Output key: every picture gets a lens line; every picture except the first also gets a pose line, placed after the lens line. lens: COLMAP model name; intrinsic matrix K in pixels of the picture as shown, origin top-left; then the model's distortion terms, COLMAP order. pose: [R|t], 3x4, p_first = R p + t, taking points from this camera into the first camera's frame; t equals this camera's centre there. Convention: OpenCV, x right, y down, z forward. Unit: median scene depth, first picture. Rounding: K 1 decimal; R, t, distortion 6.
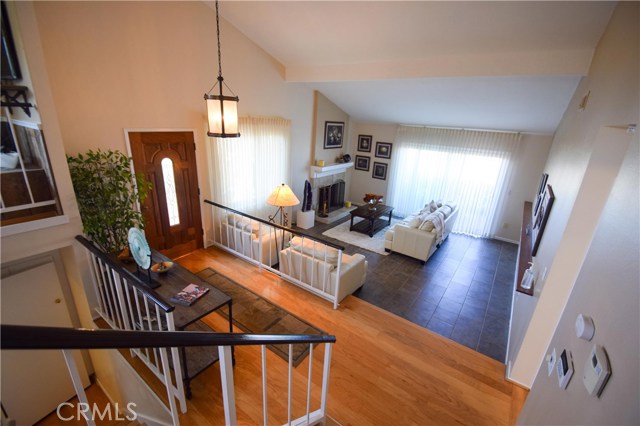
lens RADIAL K [[281.1, 0, 318.9], [0, 281.1, 215.8], [0, 0, 1]] dist [0.001639, -0.000504]
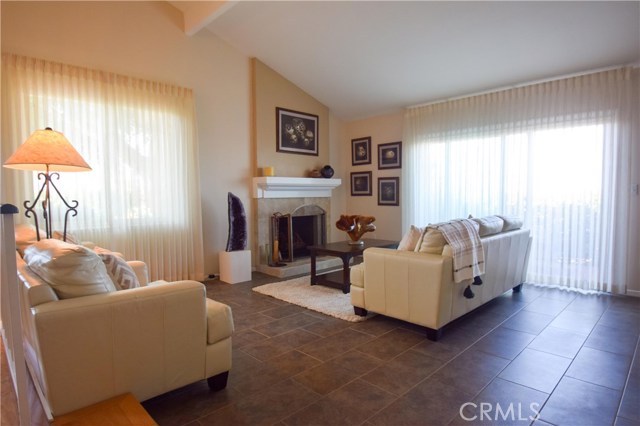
lens RADIAL K [[362.1, 0, 320.2], [0, 362.1, 215.3], [0, 0, 1]] dist [-0.023505, 0.001323]
pose [[0.984996, -0.056779, -0.162972, 0.227916], [0.009656, 0.960983, -0.276439, 0.107727], [0.172310, 0.270718, 0.947112, 0.323920]]
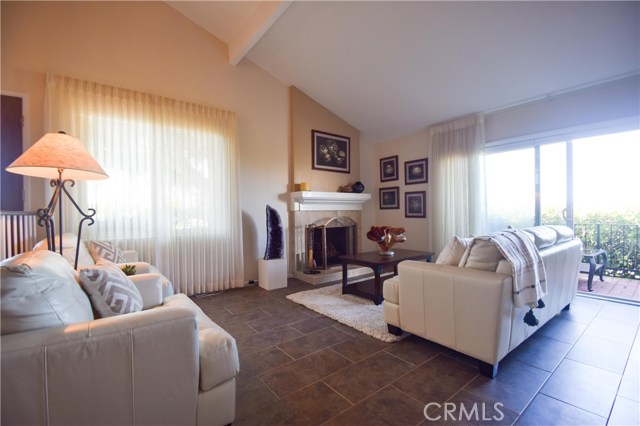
lens RADIAL K [[281.1, 0, 320.4], [0, 281.1, 214.7], [0, 0, 1]] dist [0.001639, -0.000504]
pose [[0.959755, -0.068098, -0.272457, 0.211539], [-0.023692, 0.947065, -0.320167, 0.078271], [0.279837, 0.313737, 0.907337, 0.436359]]
